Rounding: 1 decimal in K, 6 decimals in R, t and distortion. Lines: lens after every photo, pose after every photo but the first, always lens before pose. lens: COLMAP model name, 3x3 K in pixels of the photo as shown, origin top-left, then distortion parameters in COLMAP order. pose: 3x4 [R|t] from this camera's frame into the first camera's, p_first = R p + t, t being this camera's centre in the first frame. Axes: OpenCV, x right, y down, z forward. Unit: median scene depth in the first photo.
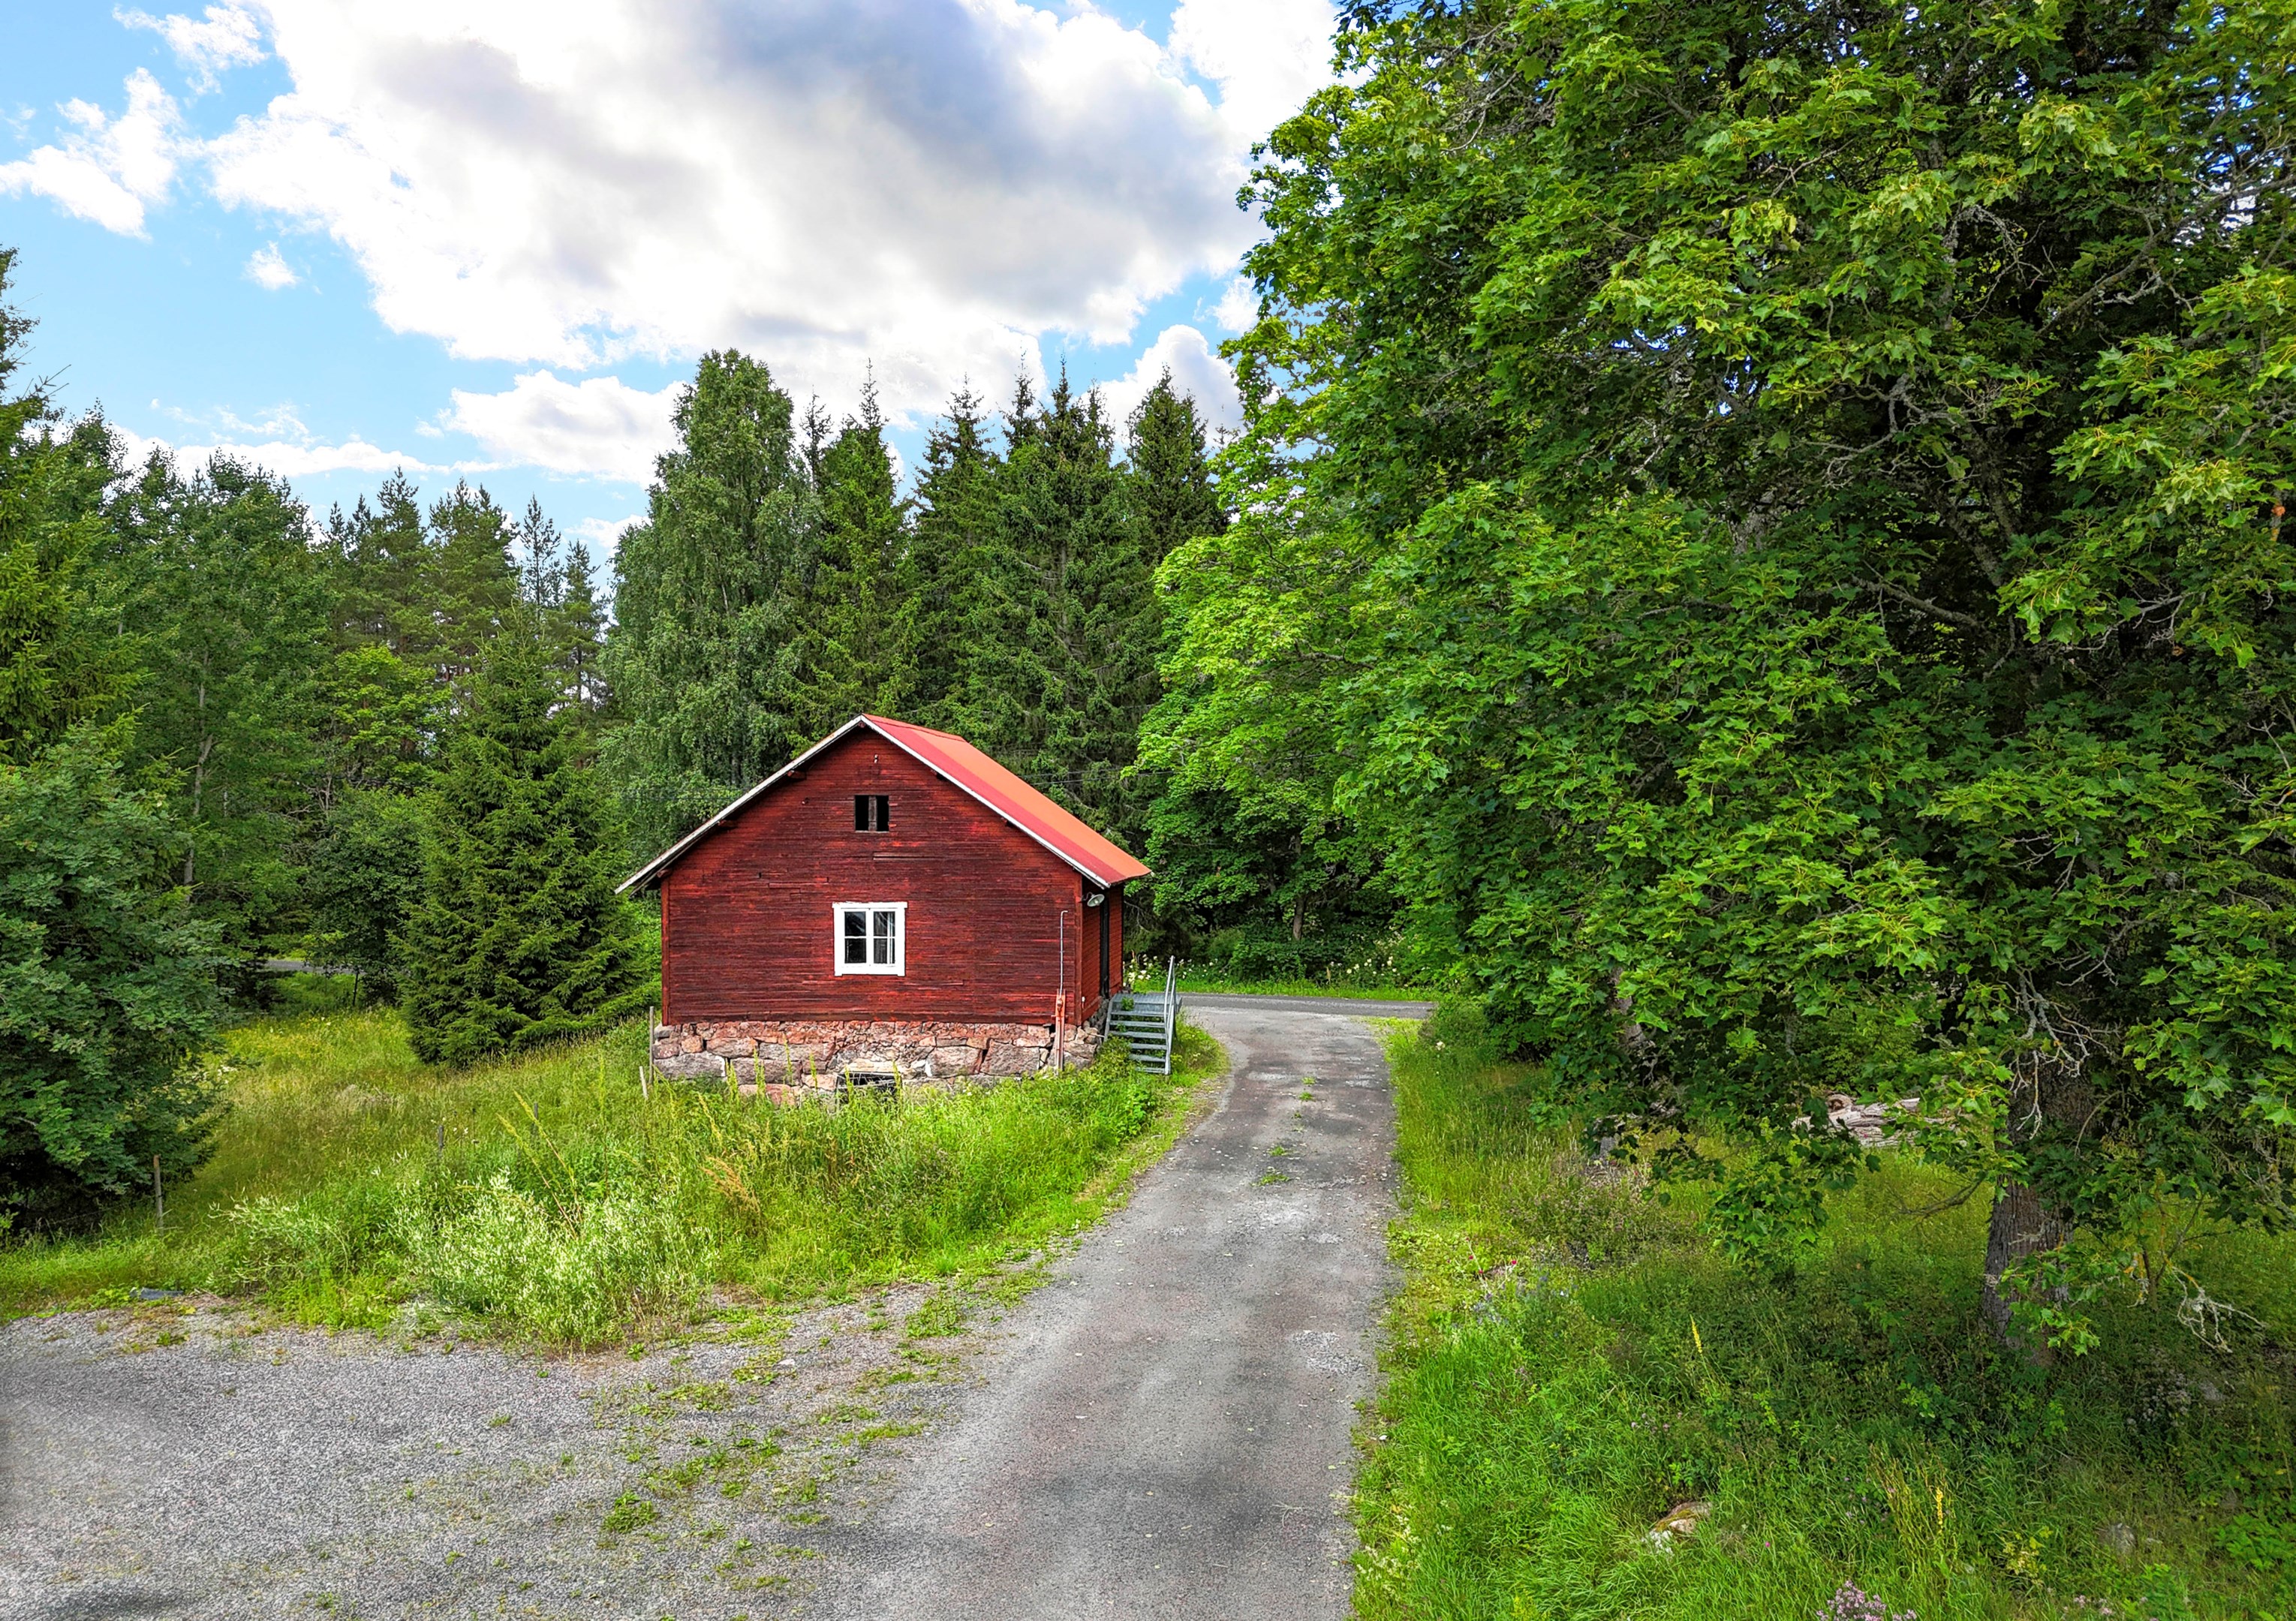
lens RADIAL K [[1835.2, 0, 1108.6], [0, 1835.2, 813.7], [0, 0, 1]] dist [0.022371, -0.004904]
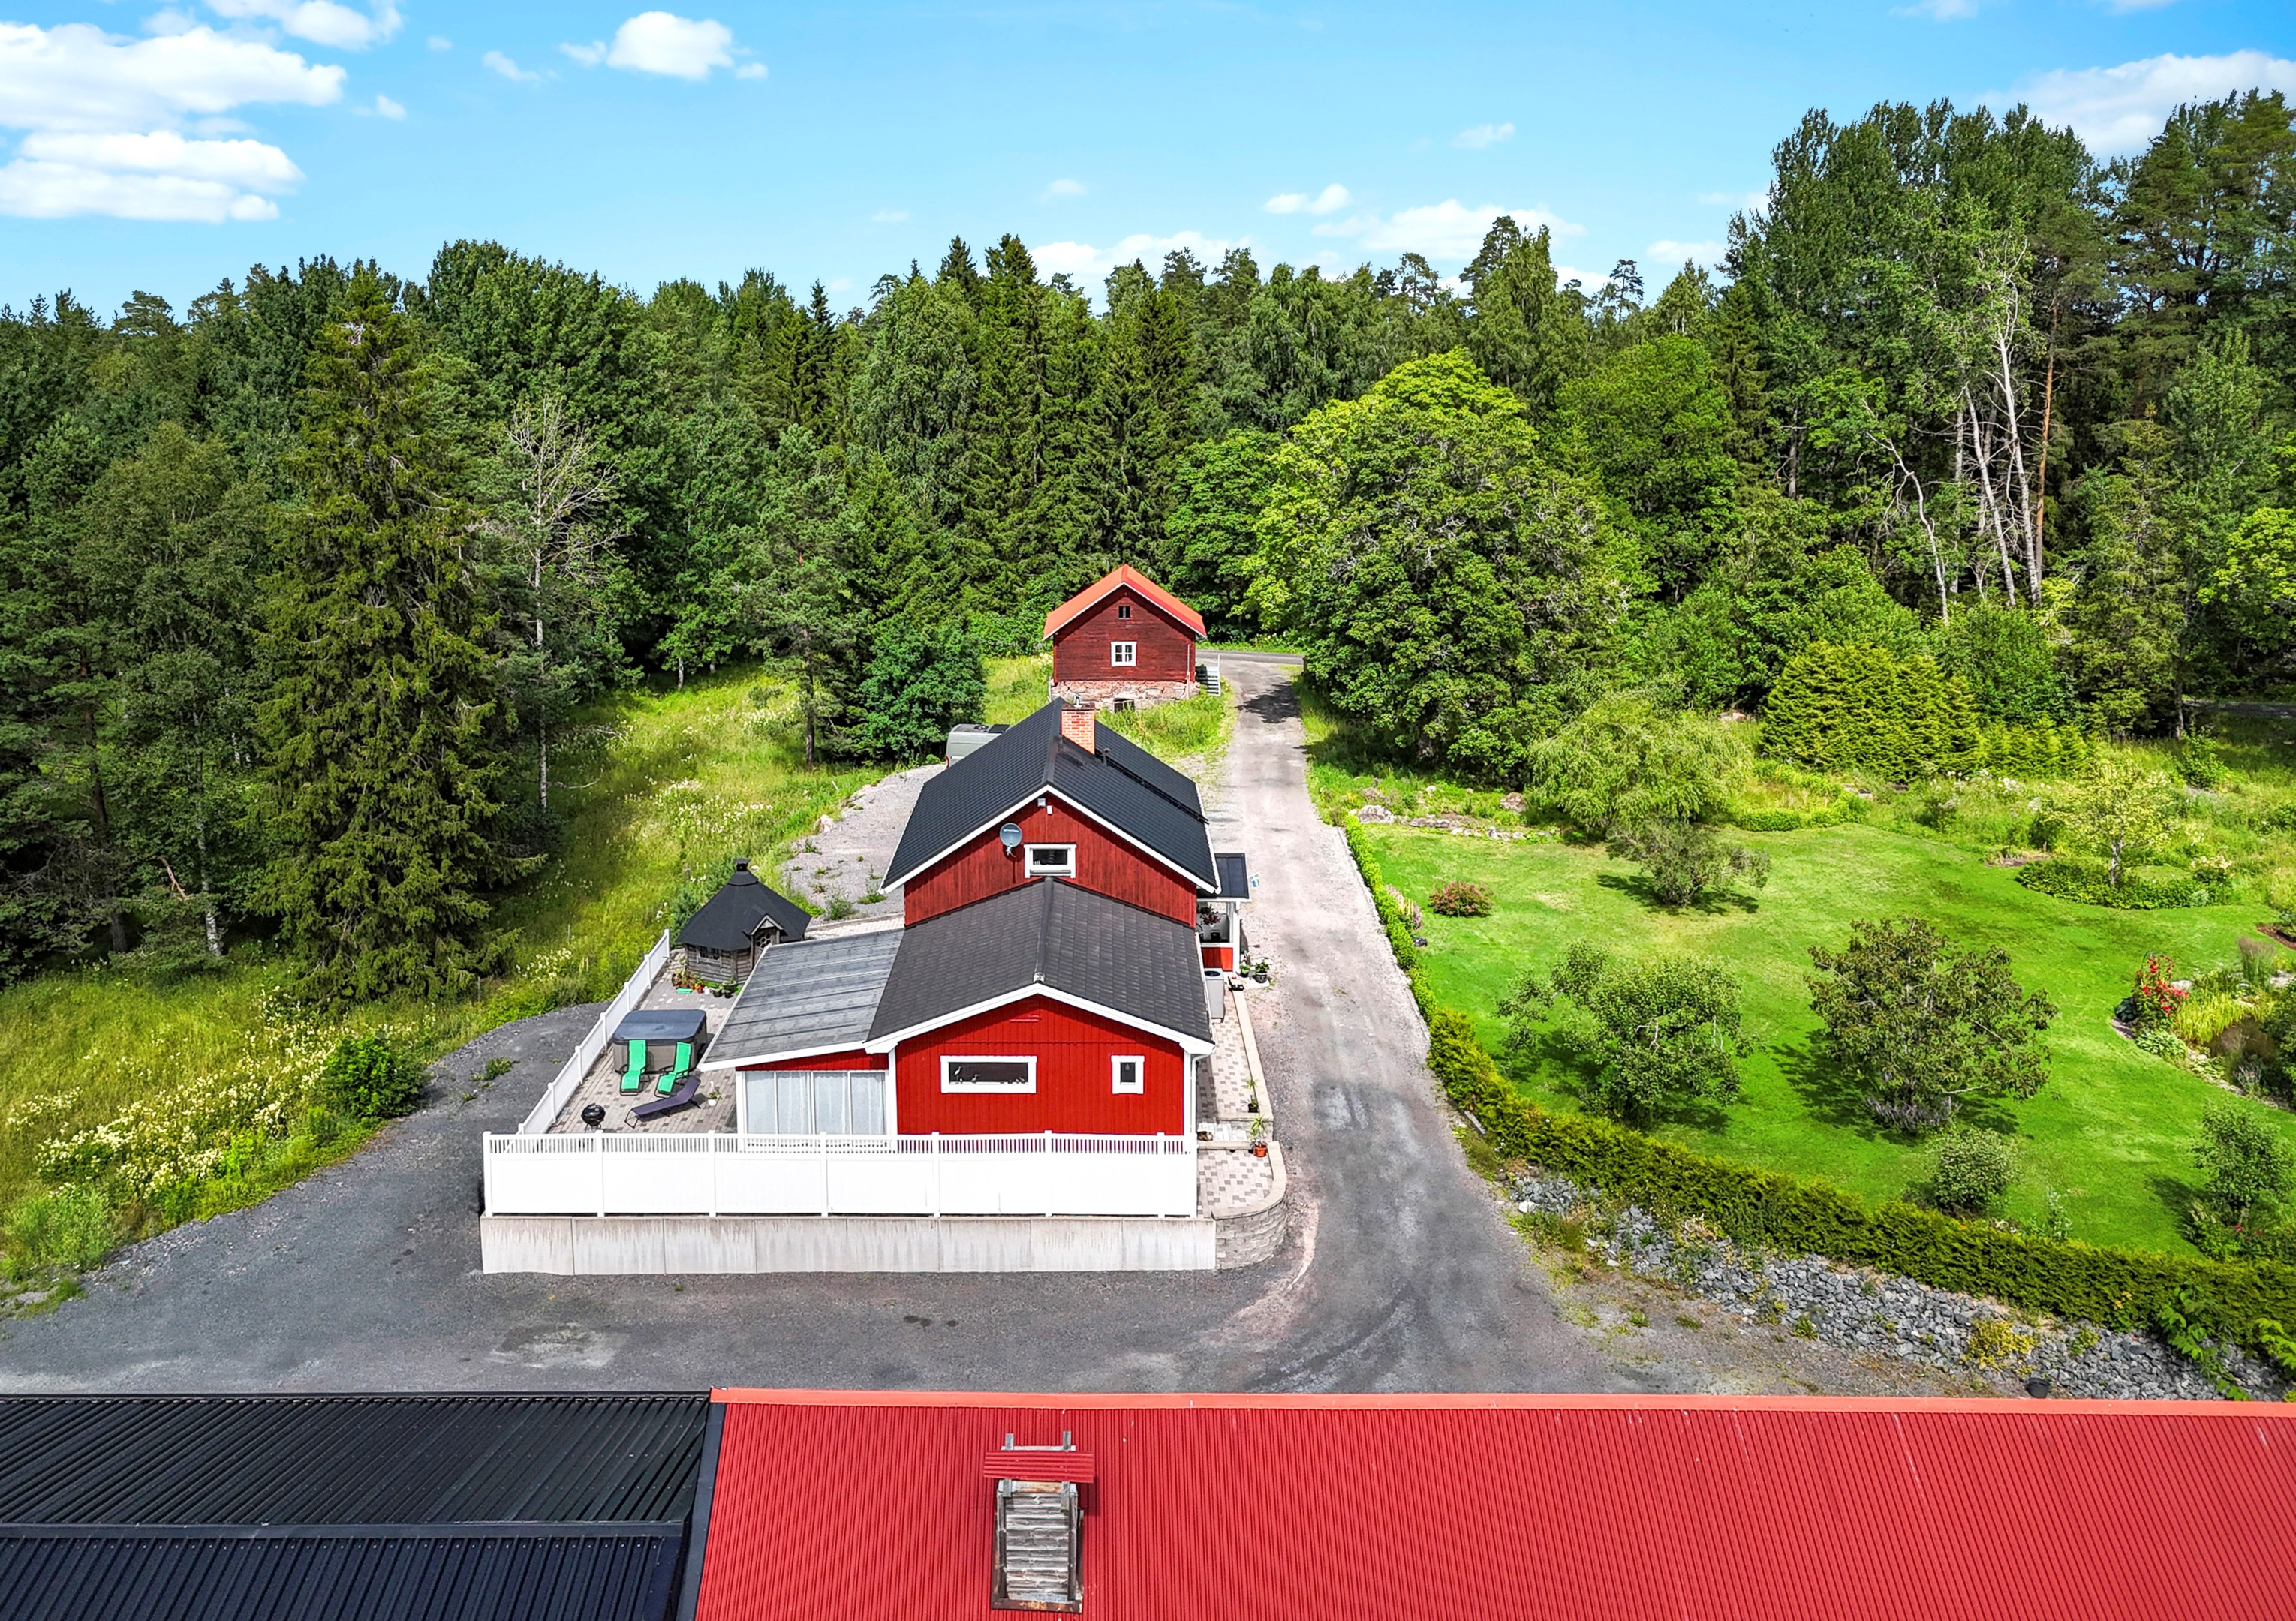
lens RADIAL K [[1835.2, 0, 1108.6], [0, 1835.2, 813.7], [0, 0, 1]] dist [0.022371, -0.004904]
pose [[0.995545, -0.015125, 0.093062, -0.430771], [-0.006930, 0.972640, 0.232213, -0.365525], [-0.094028, -0.231824, 0.968203, -1.915971]]
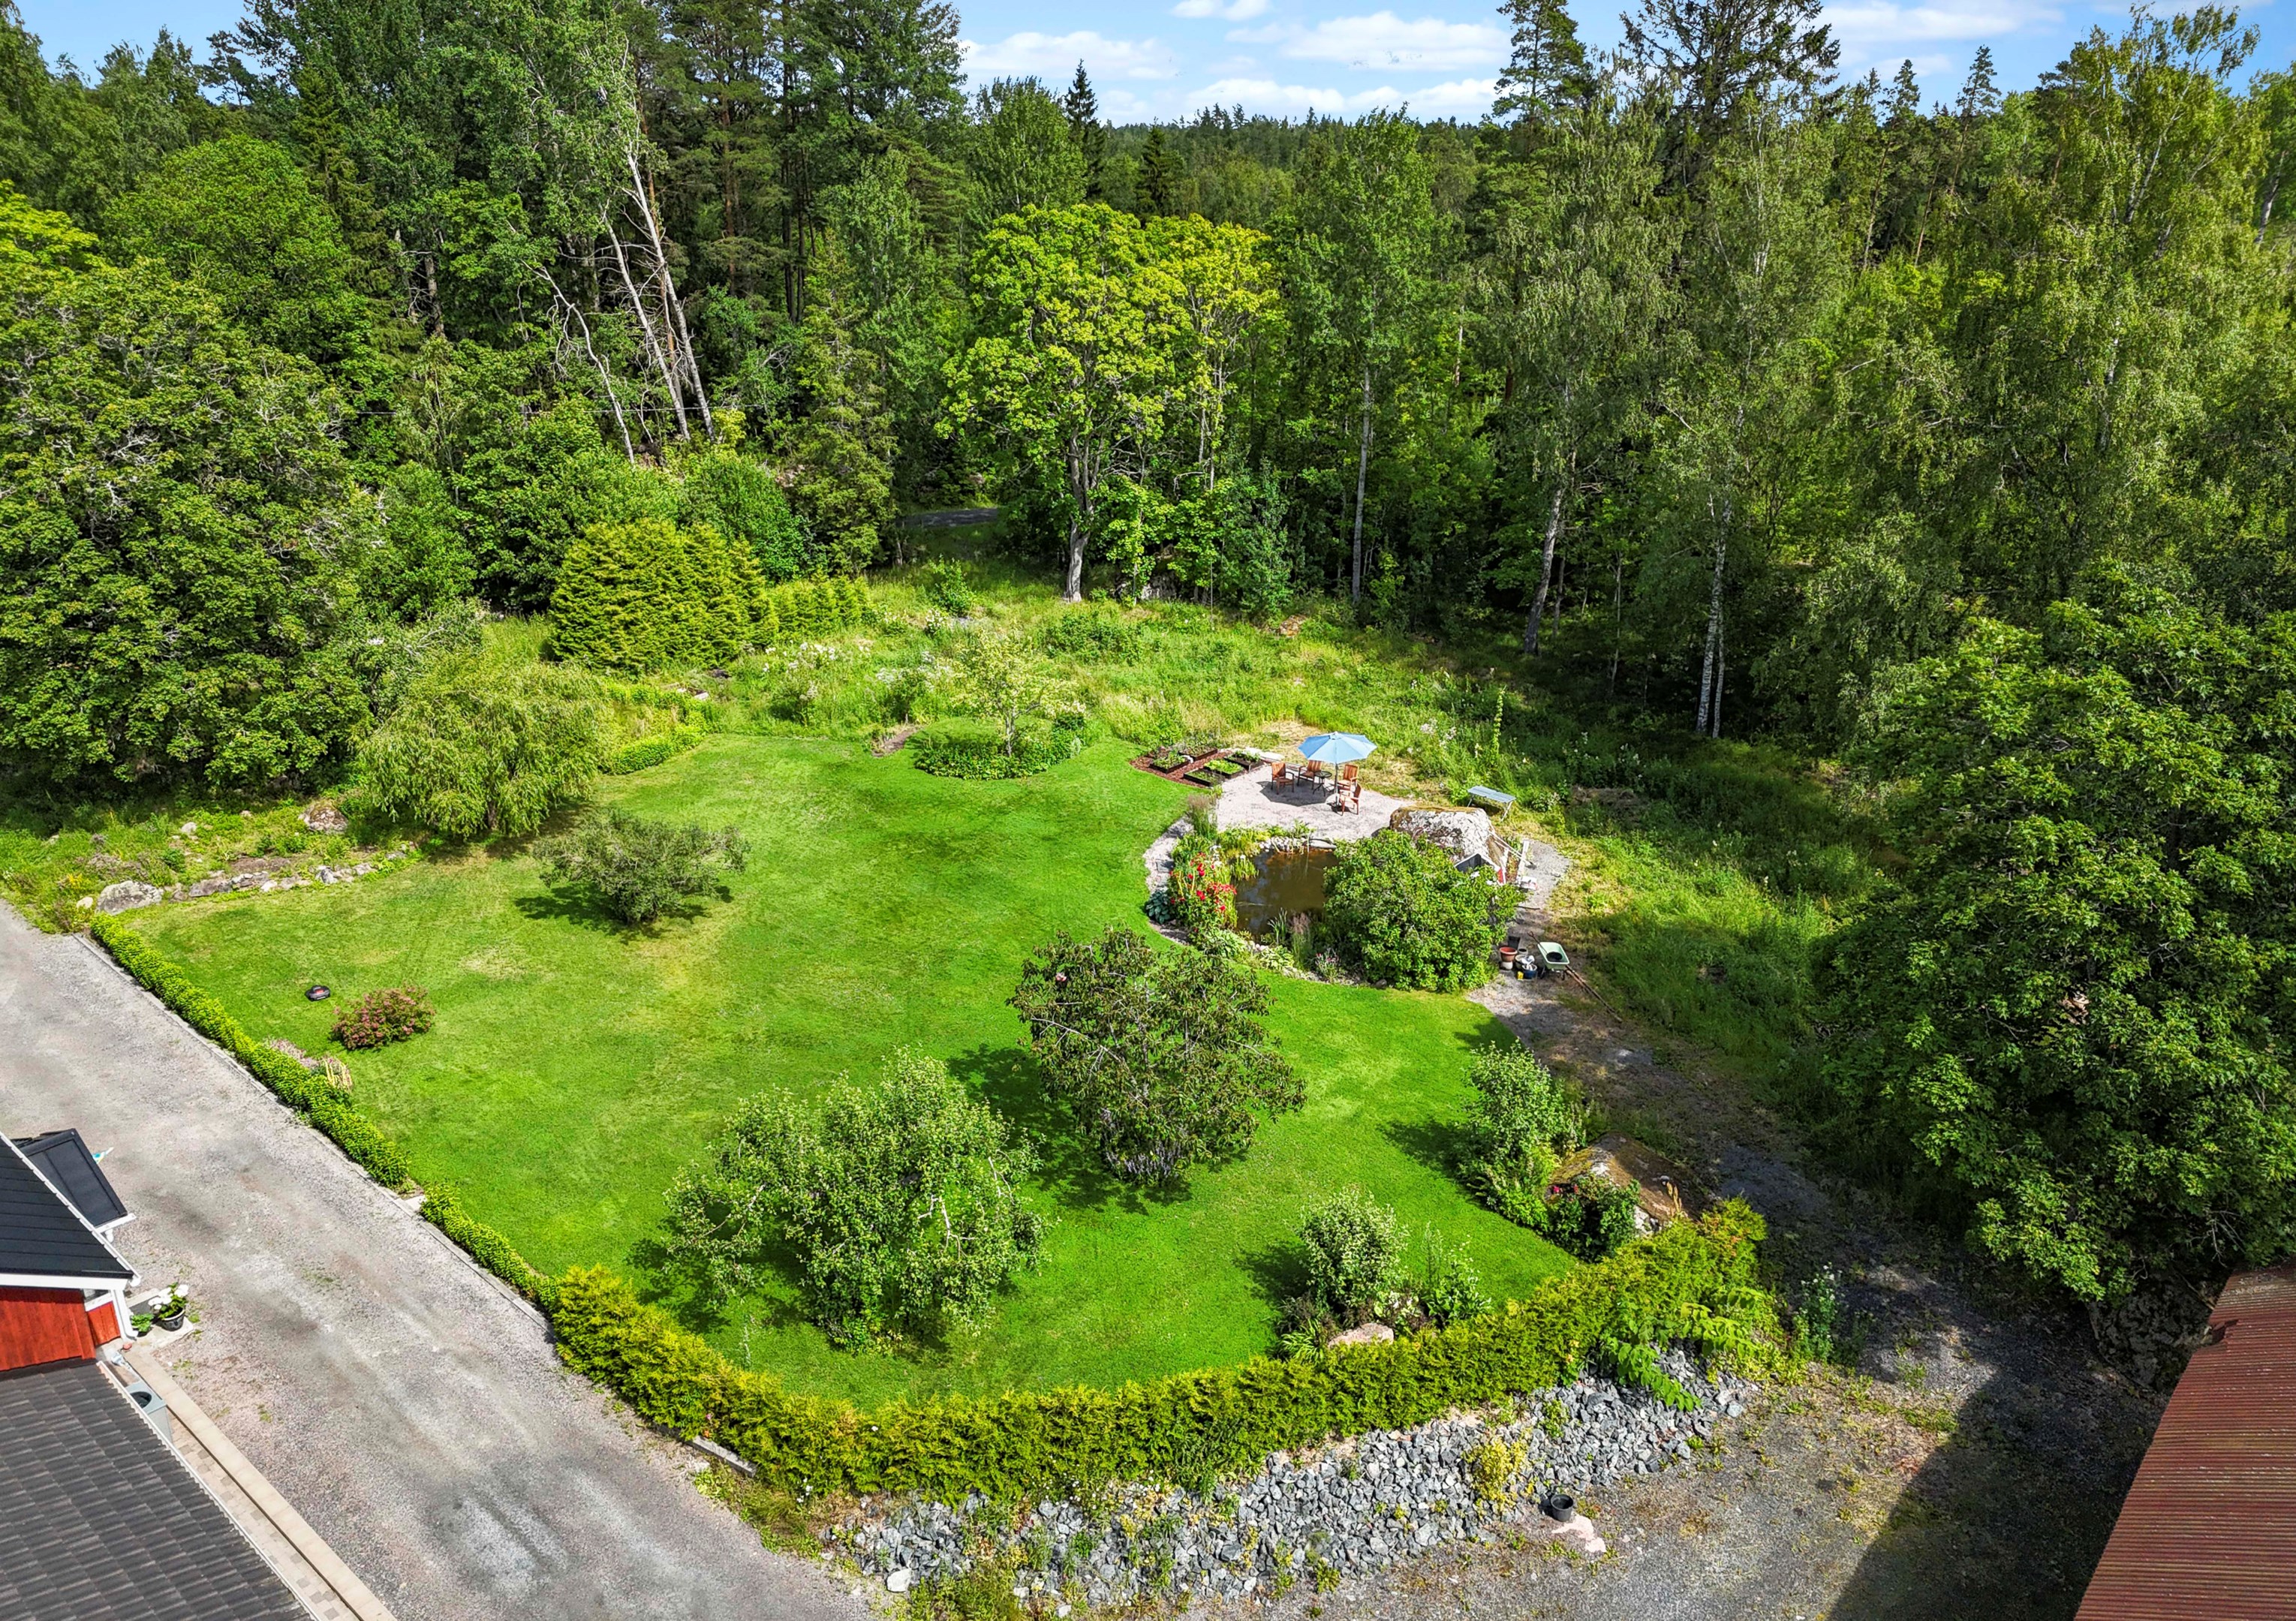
lens RADIAL K [[1661.0, 0, 1100.5], [0, 1661.0, 794.8], [0, 0, 1]] dist [0.083928, -0.085197]
pose [[0.585668, -0.275587, 0.762263, -0.455053], [-0.008477, 0.938292, 0.345741, -0.400040], [-0.810507, -0.208951, 0.547191, -1.145713]]
